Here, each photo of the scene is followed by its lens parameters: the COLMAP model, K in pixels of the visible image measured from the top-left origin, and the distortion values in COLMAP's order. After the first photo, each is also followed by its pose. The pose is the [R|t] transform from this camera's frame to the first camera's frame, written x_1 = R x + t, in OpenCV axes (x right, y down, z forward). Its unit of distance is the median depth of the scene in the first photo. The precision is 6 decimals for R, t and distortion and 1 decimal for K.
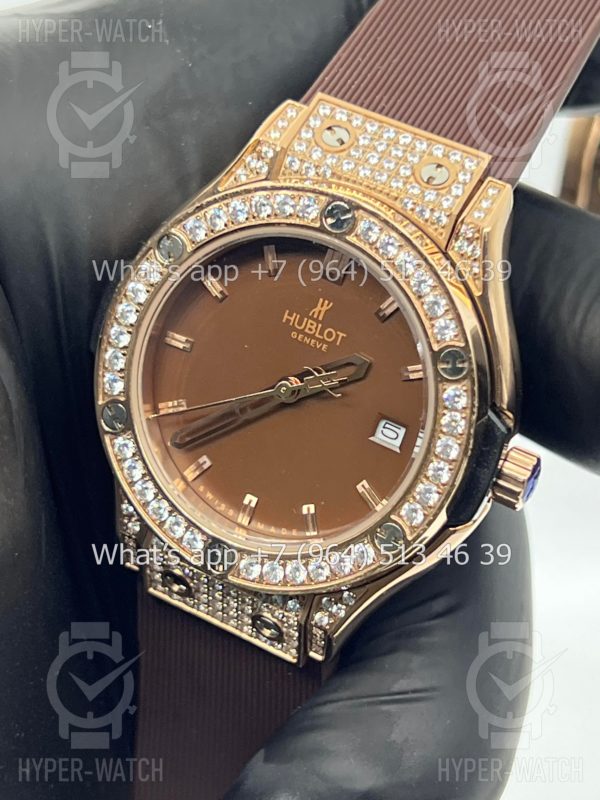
lens RADIAL K [[1979.8, 0, 300.0], [0, 1979.8, 400.0], [0, 0, 1]] dist [0.132213, 0.174241]
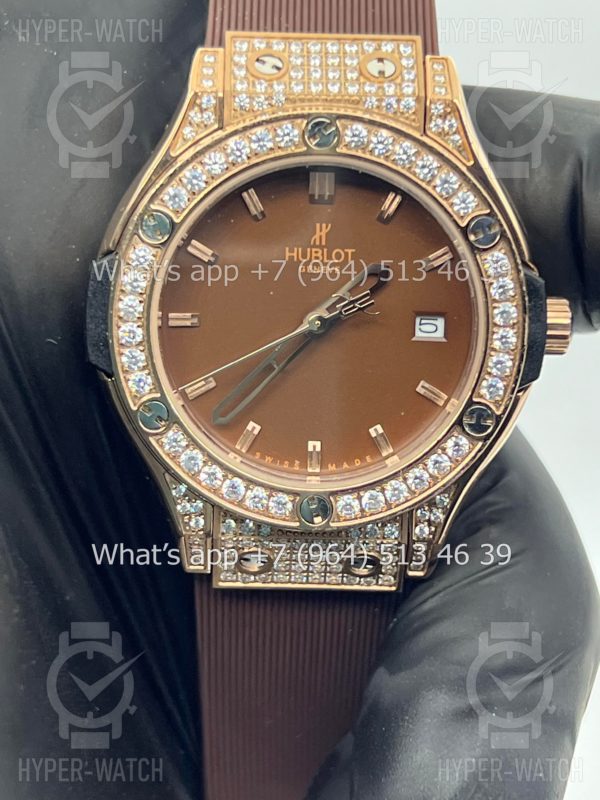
lens RADIAL K [[1979.8, 0, 300.0], [0, 1979.8, 400.0], [0, 0, 1]] dist [0.132213, 0.174241]
pose [[0.872211, -0.347026, 0.344704, -0.365345], [0.356409, 0.933556, 0.038017, -0.010093], [-0.334993, 0.089697, 0.937941, 0.088895]]
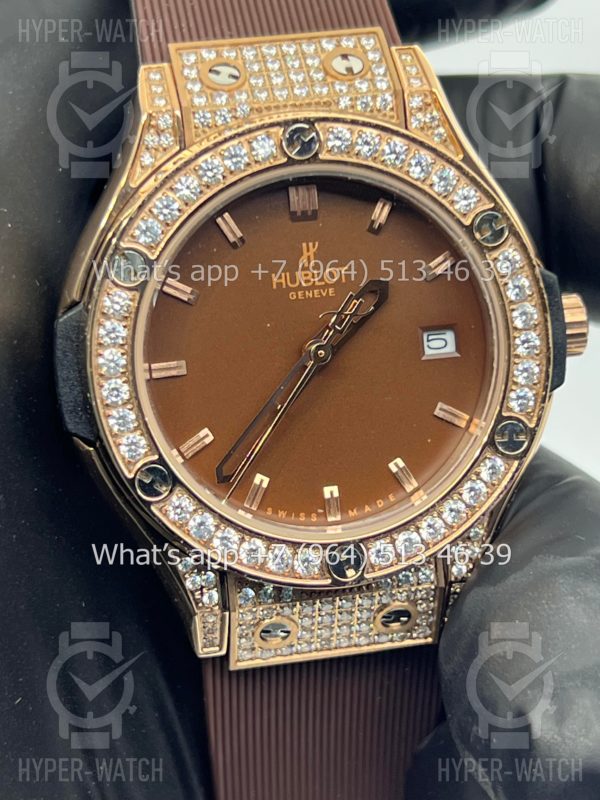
lens RADIAL K [[1979.8, 0, 300.0], [0, 1979.8, 400.0], [0, 0, 1]] dist [0.132213, 0.174241]
pose [[0.762076, -0.438693, 0.476223, -0.437569], [0.474257, 0.878924, 0.050730, -0.035460], [-0.440818, 0.187192, 0.877860, 0.243697]]
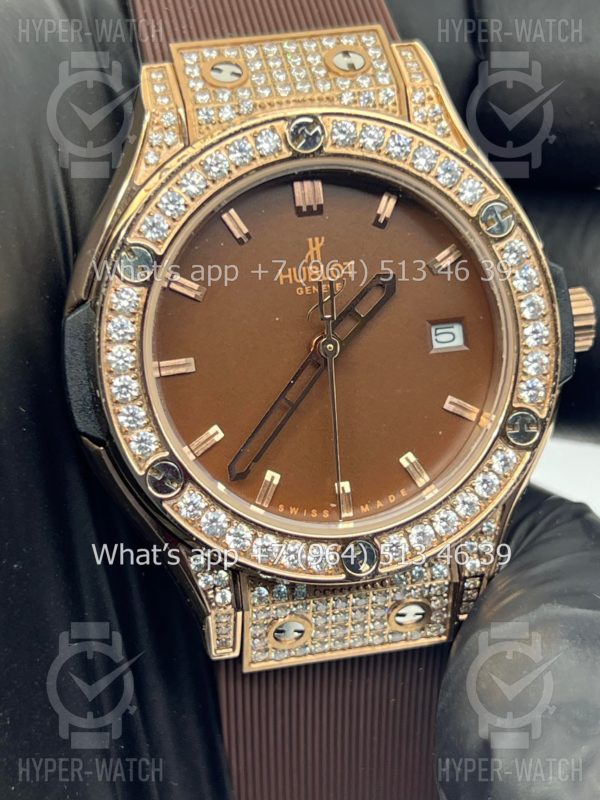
lens RADIAL K [[1979.8, 0, 300.0], [0, 1979.8, 400.0], [0, 0, 1]] dist [0.132213, 0.174241]
pose [[0.745480, -0.436079, 0.504079, -0.463728], [0.492970, 0.869733, 0.023354, -0.011682], [-0.448598, 0.231086, 0.863342, 0.262516]]
